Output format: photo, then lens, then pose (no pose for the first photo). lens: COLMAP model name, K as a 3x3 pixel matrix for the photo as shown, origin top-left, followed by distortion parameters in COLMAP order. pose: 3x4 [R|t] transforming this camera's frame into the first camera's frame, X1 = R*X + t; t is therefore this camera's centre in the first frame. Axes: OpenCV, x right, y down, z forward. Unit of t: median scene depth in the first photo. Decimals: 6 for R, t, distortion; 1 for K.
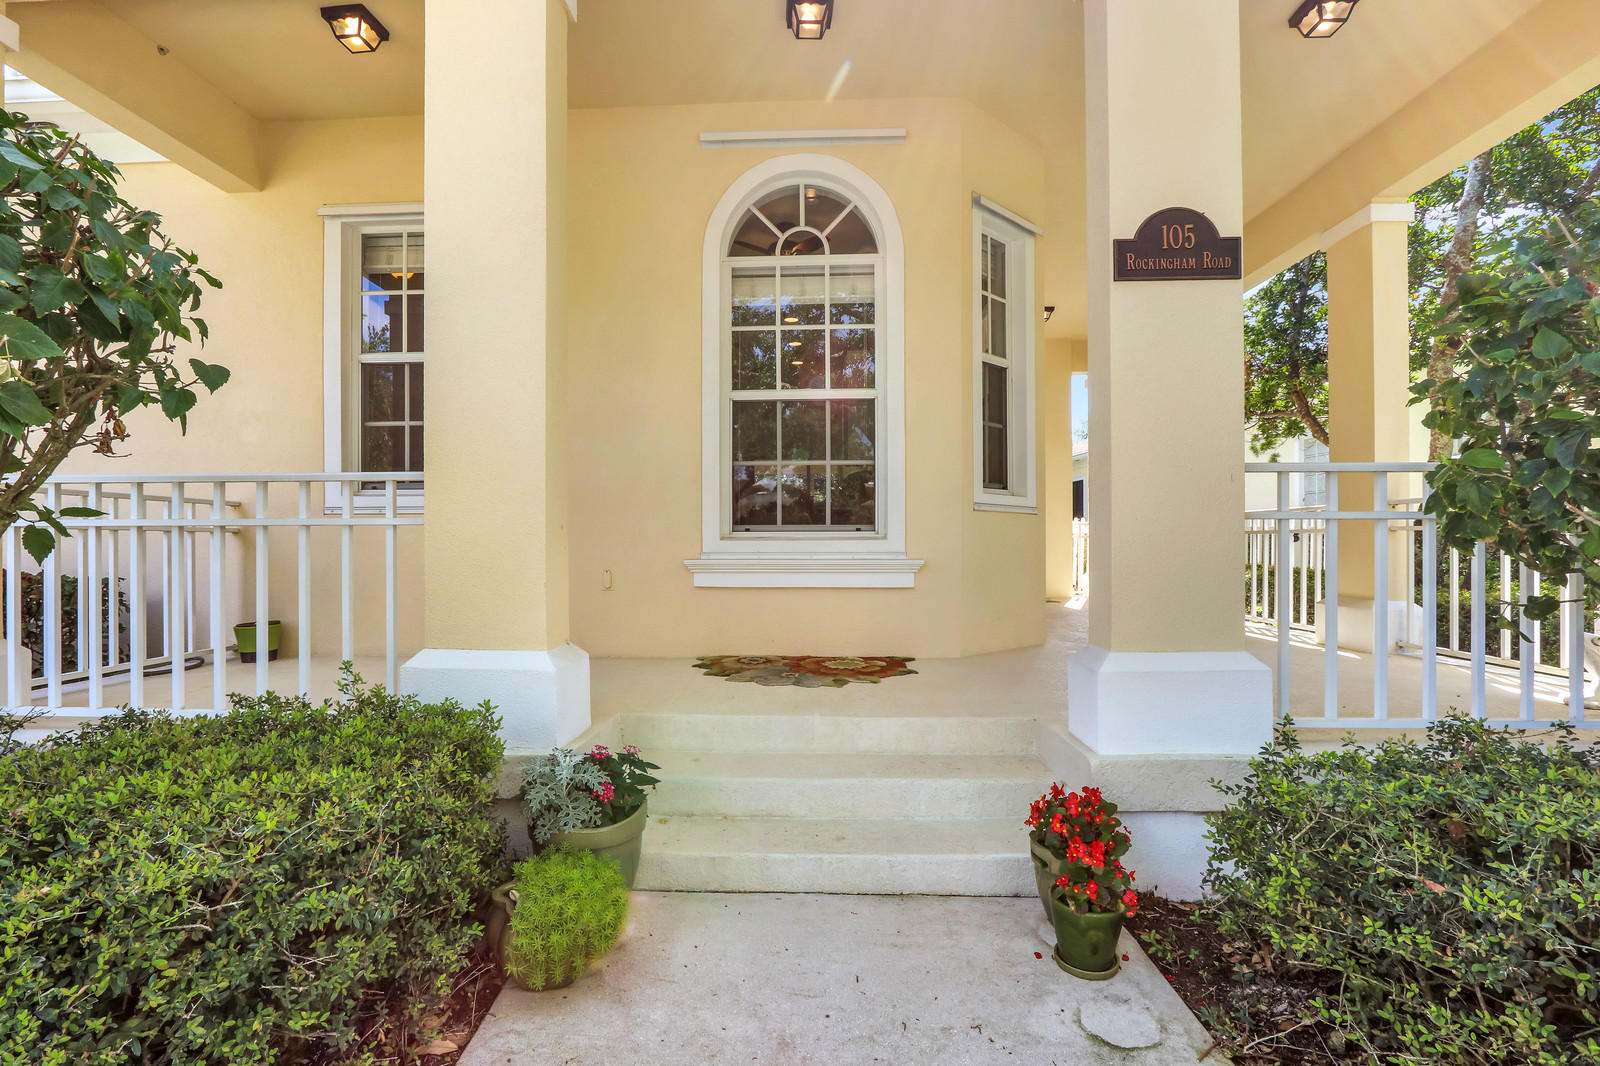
lens RADIAL K [[771.2, 0, 782.8], [0, 771.2, 537.4], [0, 0, 1]] dist [-0.014129, 0.000007]
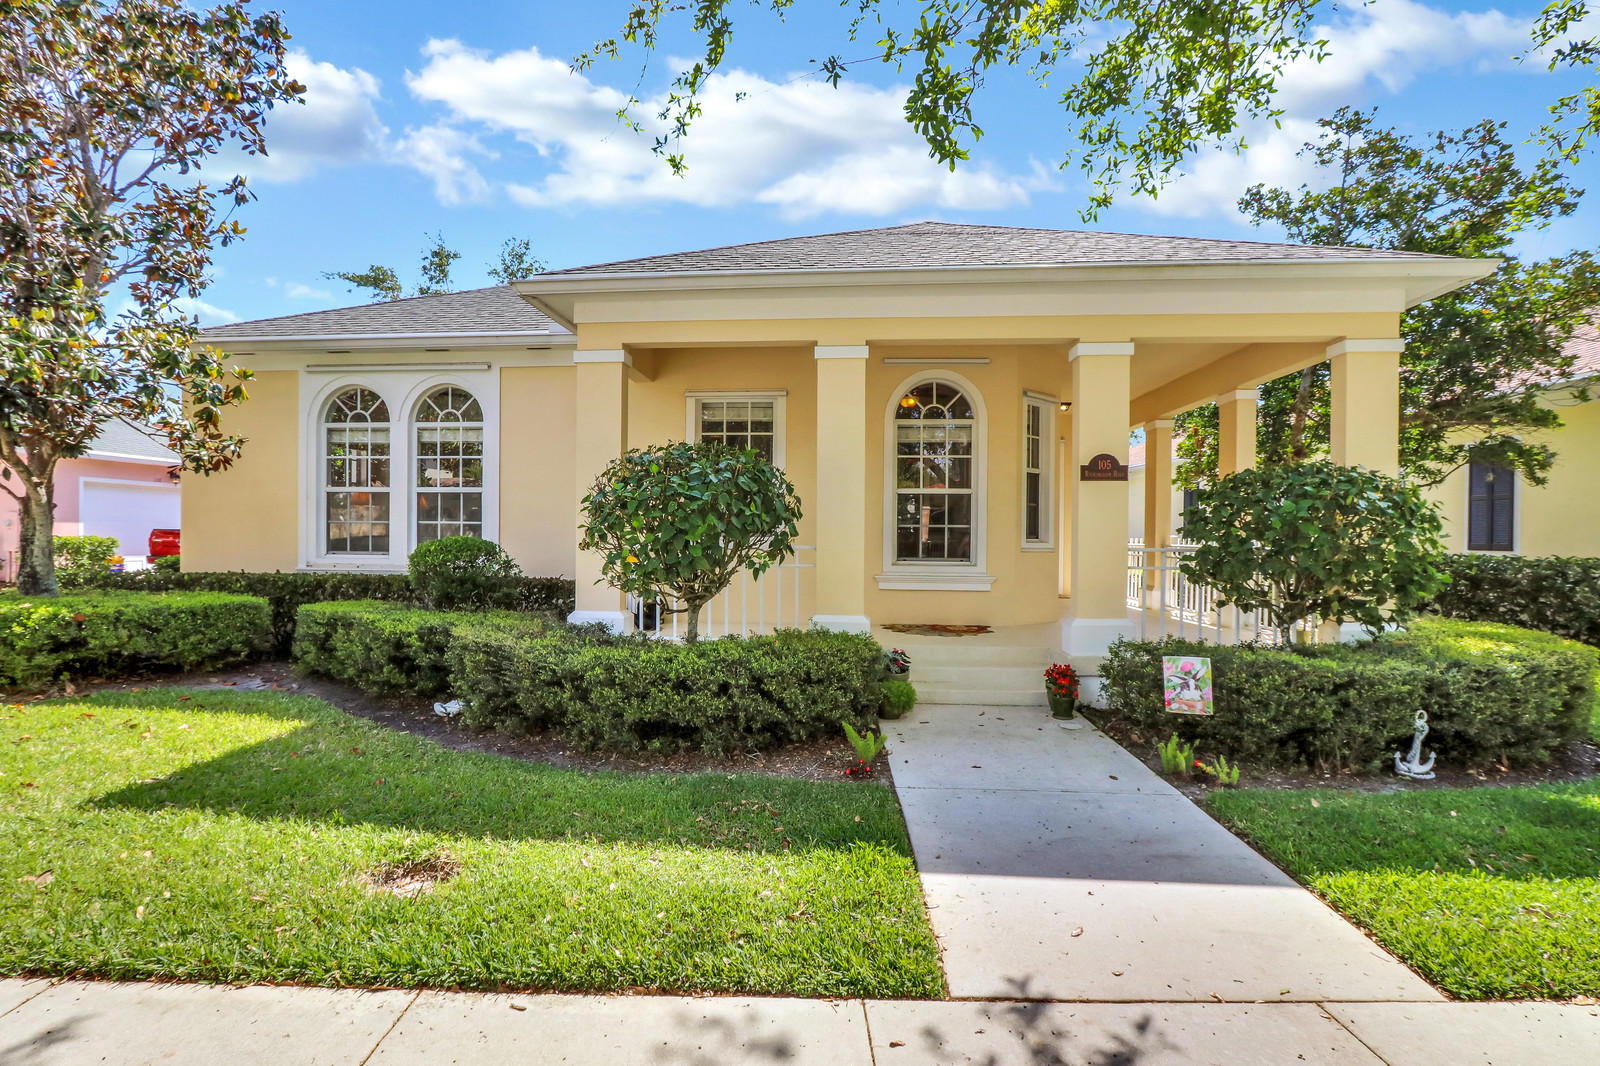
lens RADIAL K [[771.2, 0, 782.8], [0, 771.2, 537.4], [0, 0, 1]] dist [-0.014129, 0.000007]
pose [[0.999273, 0.012019, -0.036189, -0.287765], [-0.011533, 0.999841, 0.013618, -0.091334], [0.036347, -0.013191, 0.999252, -0.979784]]
